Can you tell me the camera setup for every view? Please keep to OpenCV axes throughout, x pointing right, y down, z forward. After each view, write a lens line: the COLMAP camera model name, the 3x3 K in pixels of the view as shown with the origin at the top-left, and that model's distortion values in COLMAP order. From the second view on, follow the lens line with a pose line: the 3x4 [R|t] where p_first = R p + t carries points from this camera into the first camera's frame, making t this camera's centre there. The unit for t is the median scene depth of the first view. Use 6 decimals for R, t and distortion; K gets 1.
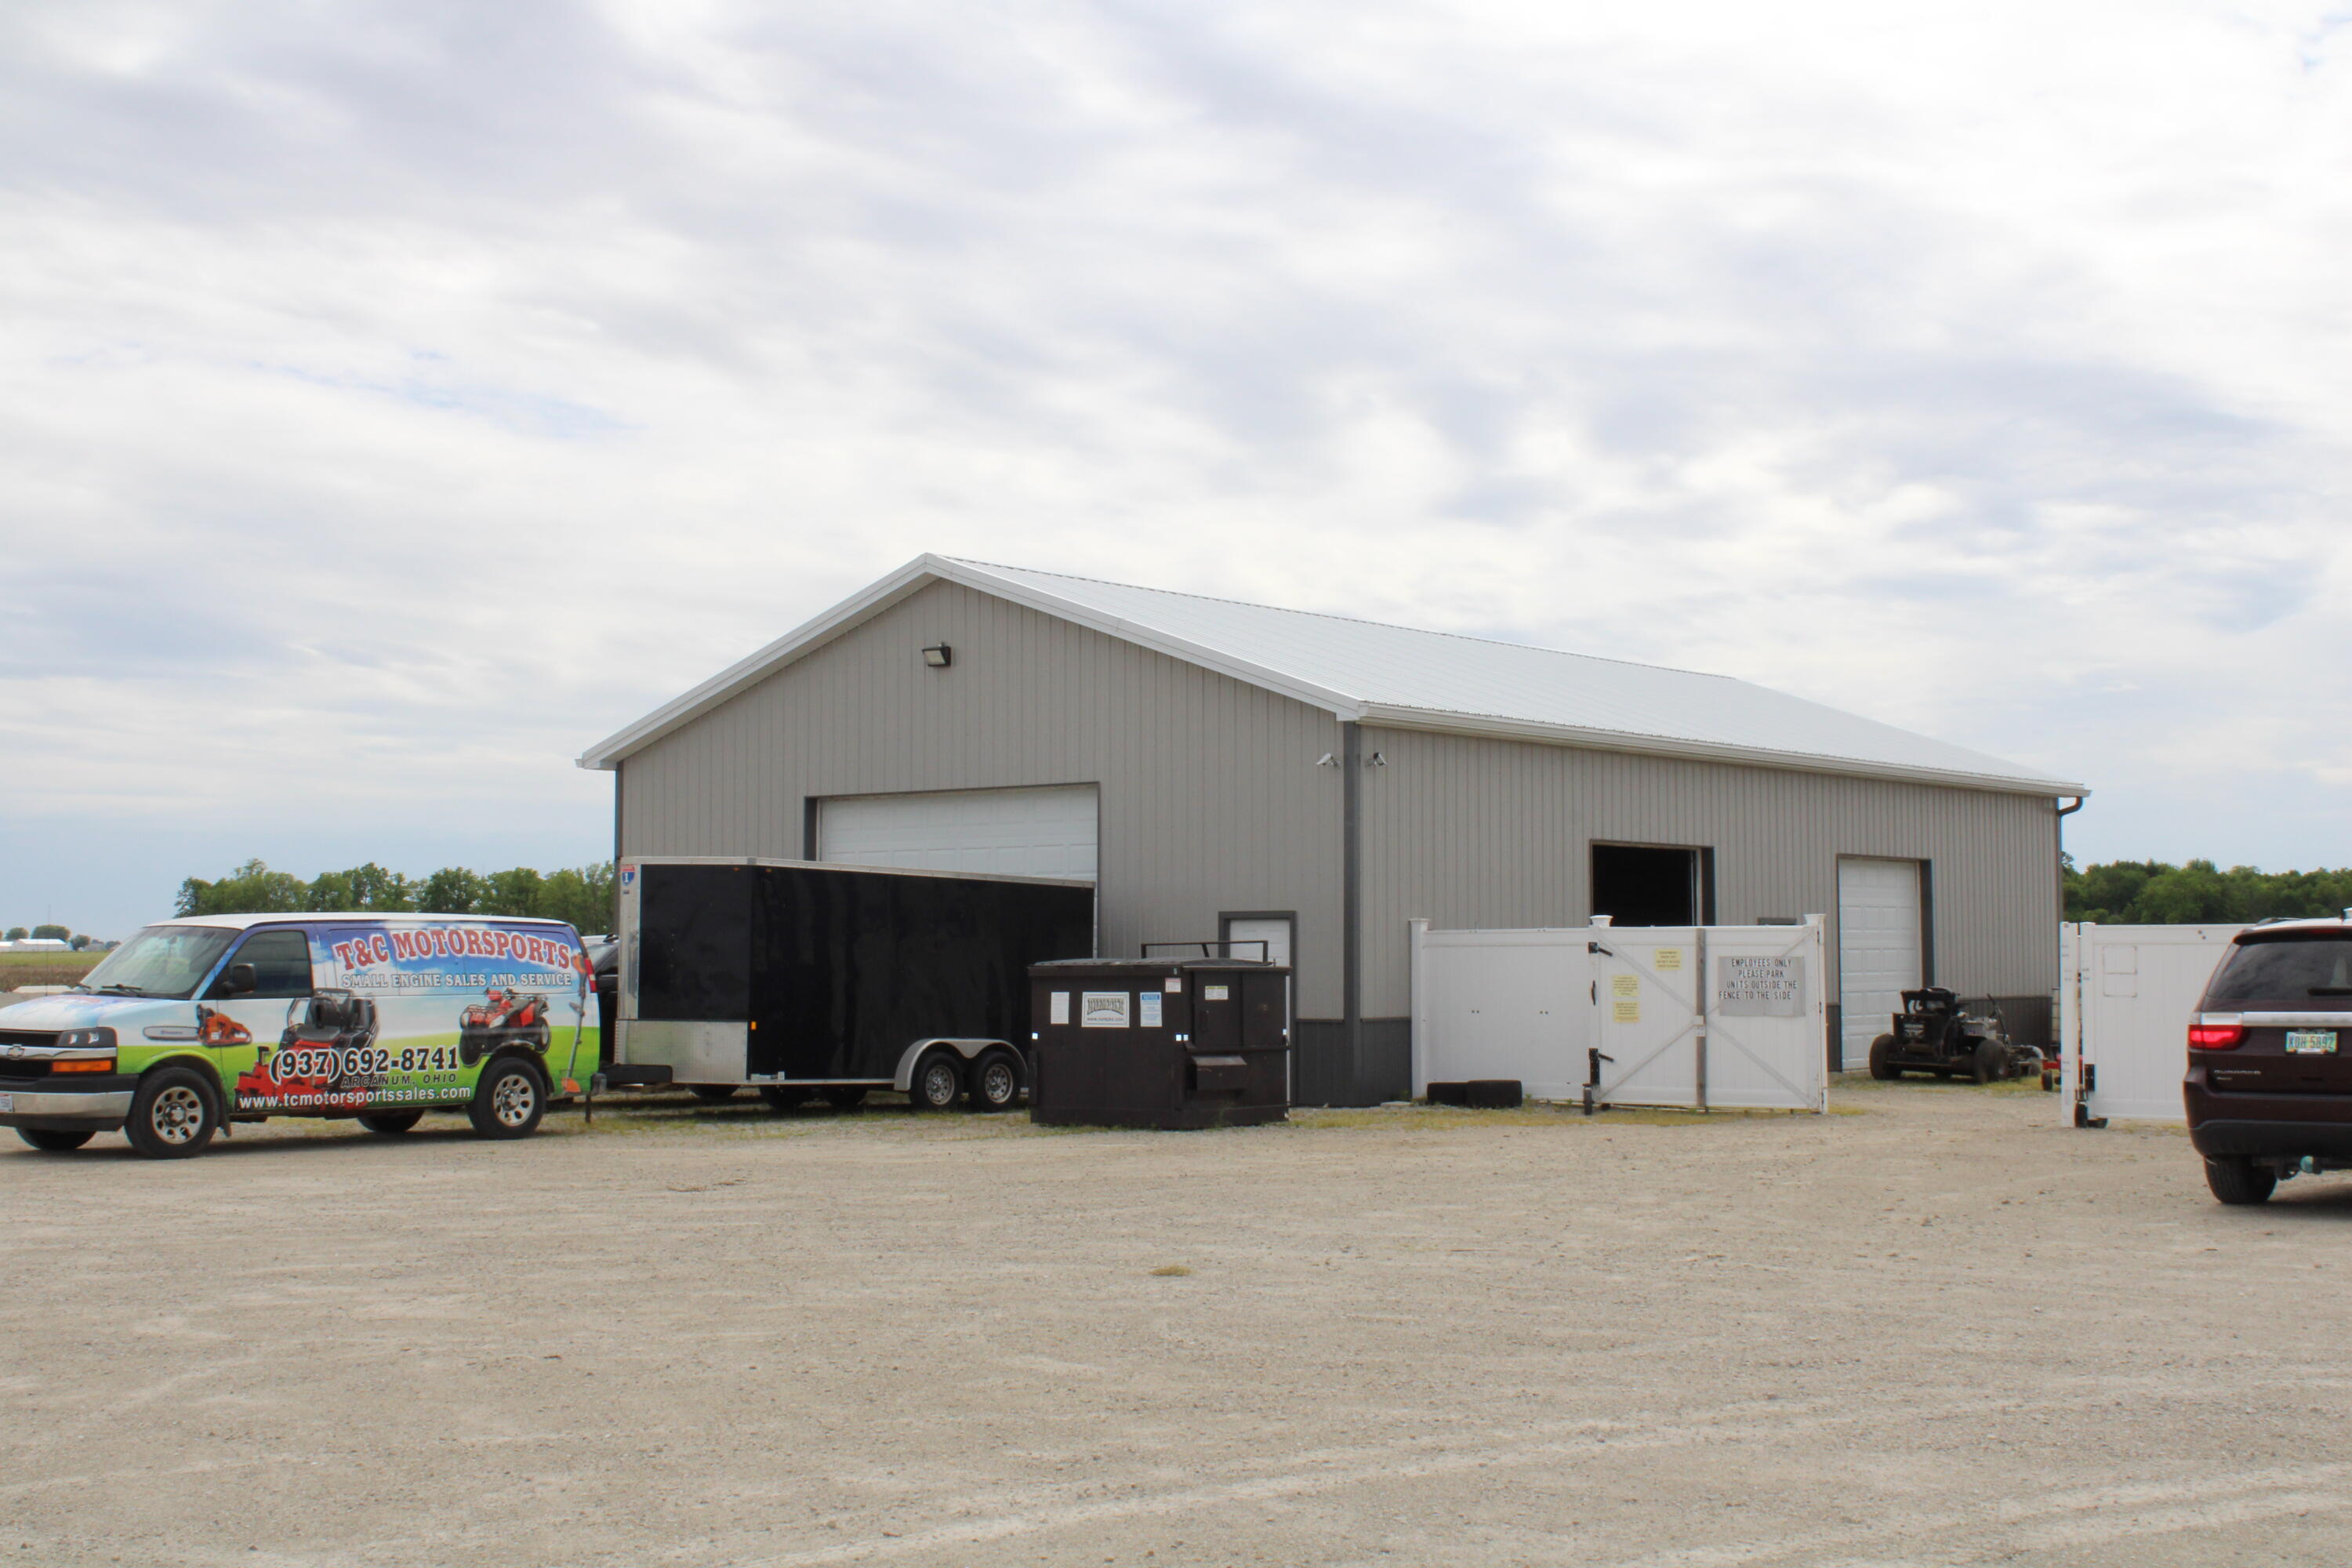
lens RADIAL K [[2955.2, 0, 1202.5], [0, 2955.2, 780.4], [0, 0, 1]] dist [-0.088704, 0.103282]
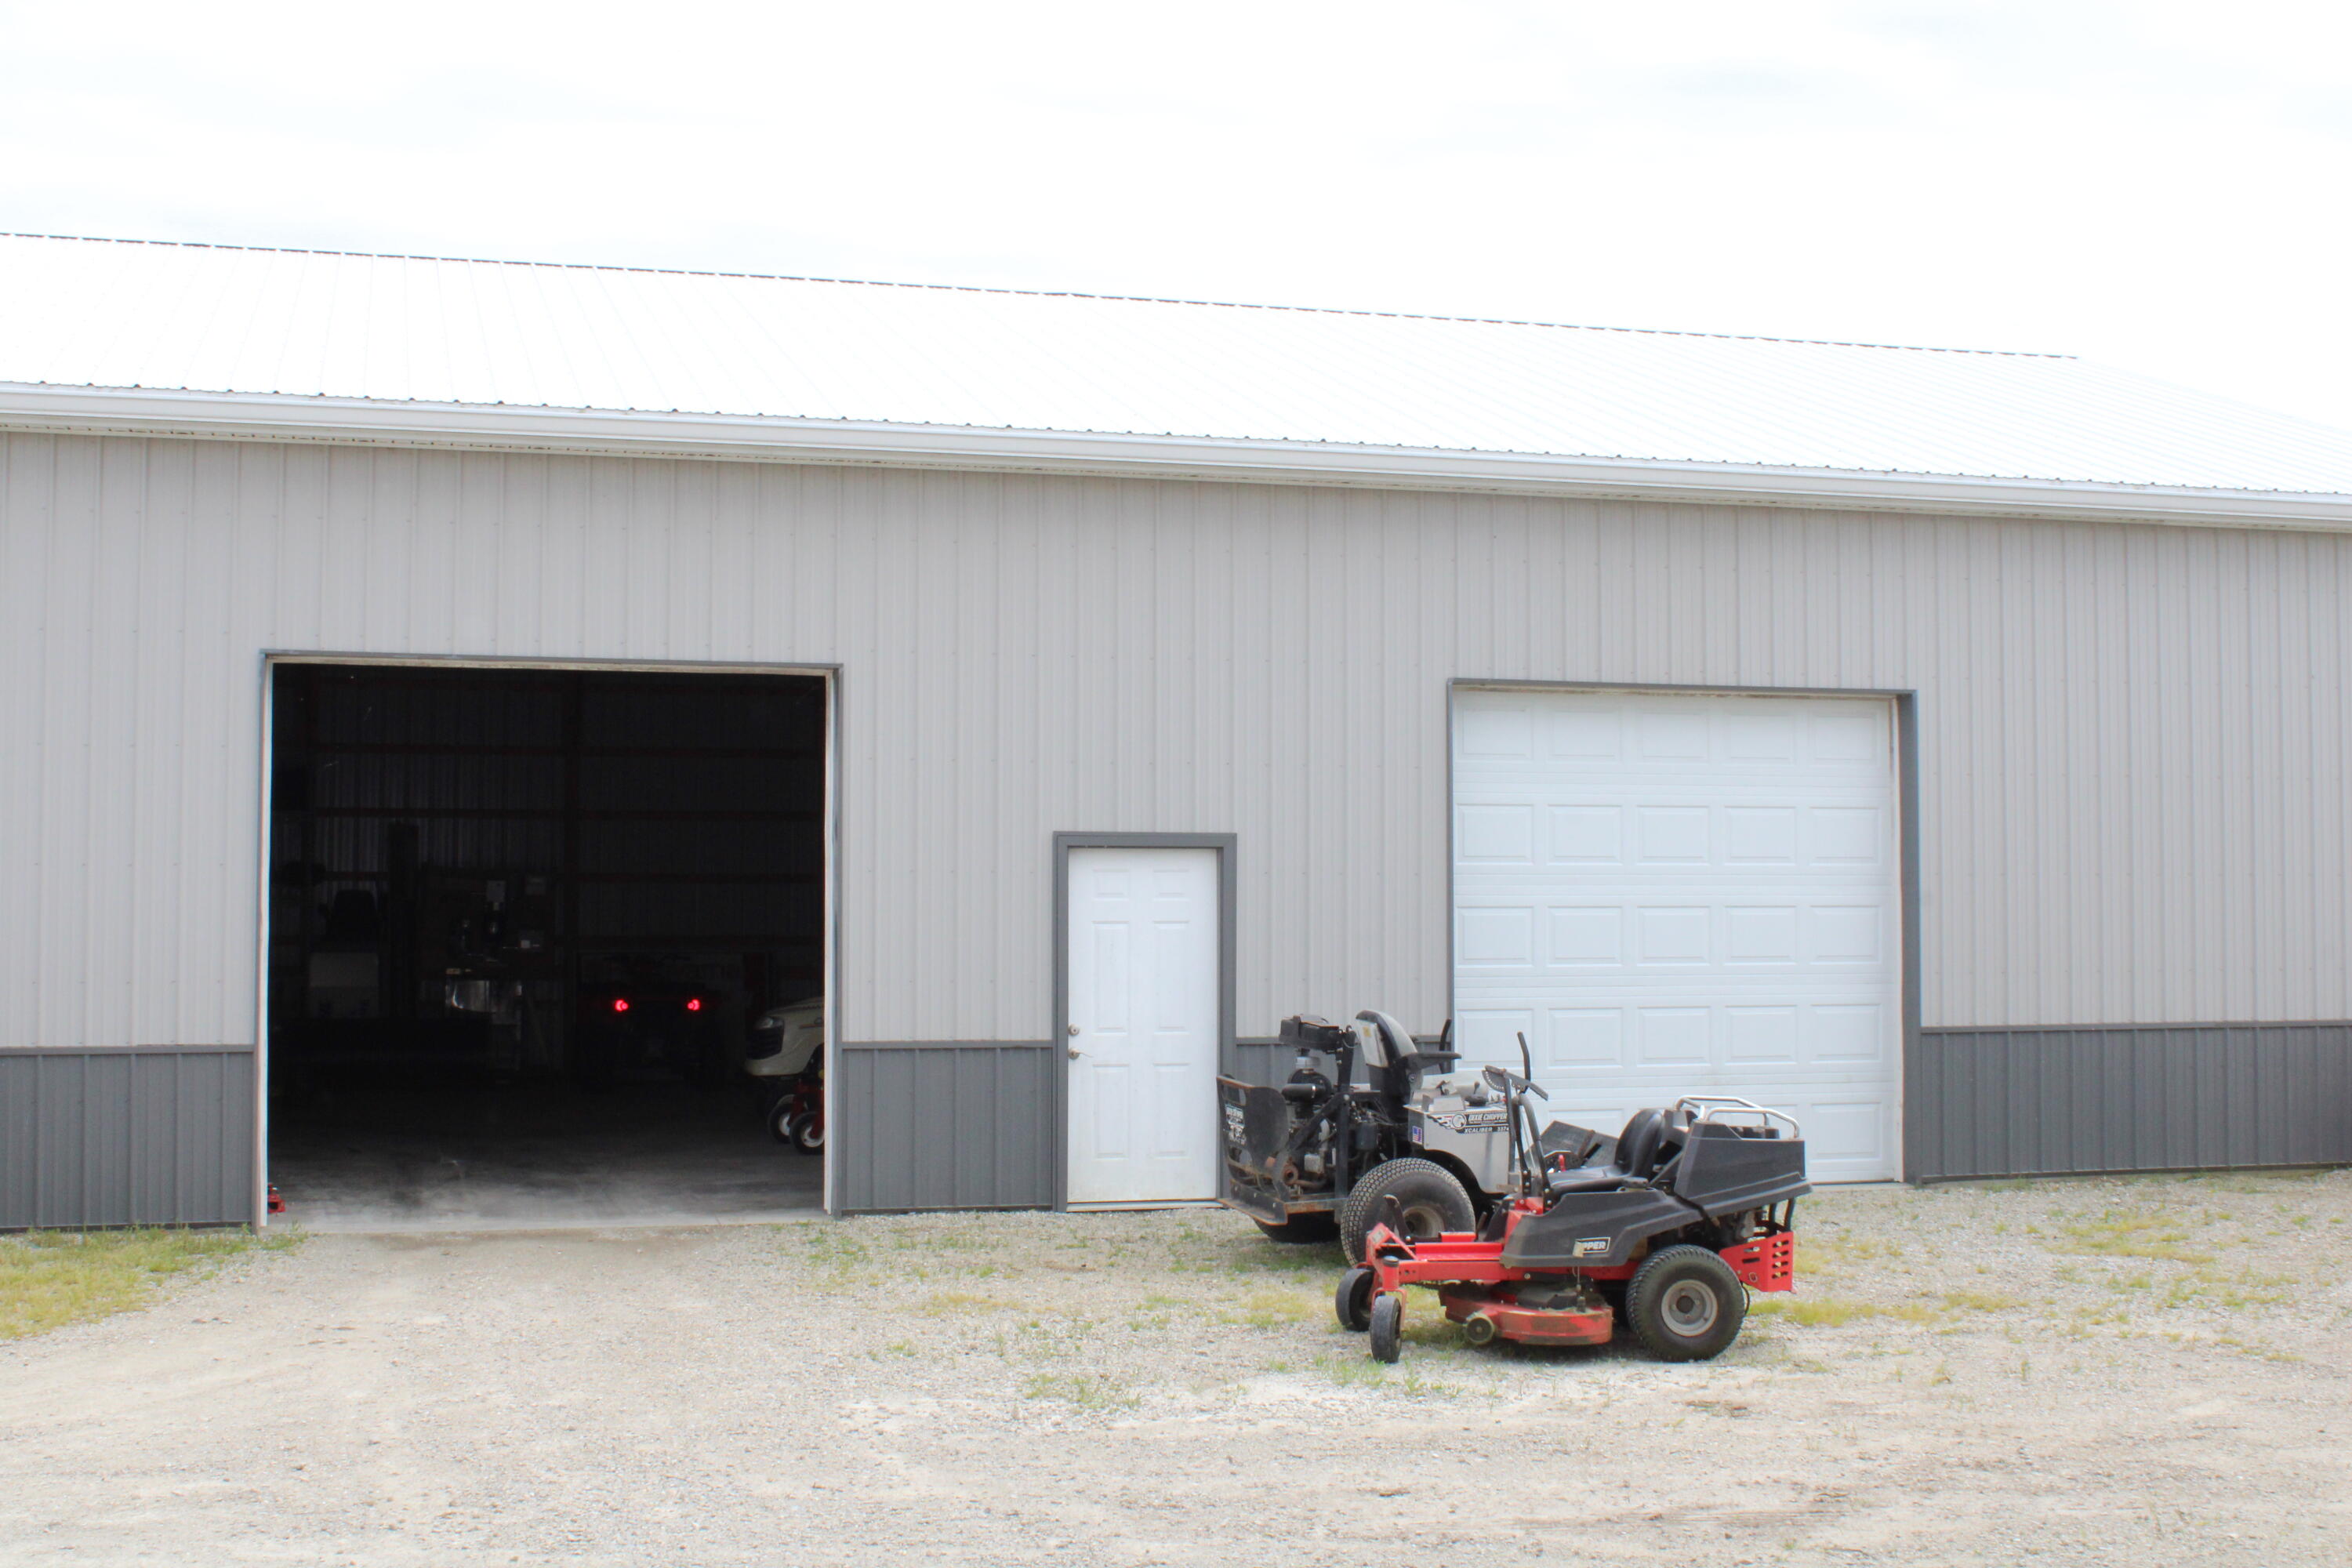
lens RADIAL K [[2955.2, 0, 1202.5], [0, 2955.2, 780.4], [0, 0, 1]] dist [-0.088704, 0.103282]
pose [[0.829297, -0.018828, -0.558491, 0.691920], [0.032169, 0.999383, 0.014077, 0.053005], [0.557882, -0.029641, 0.829391, 1.039294]]
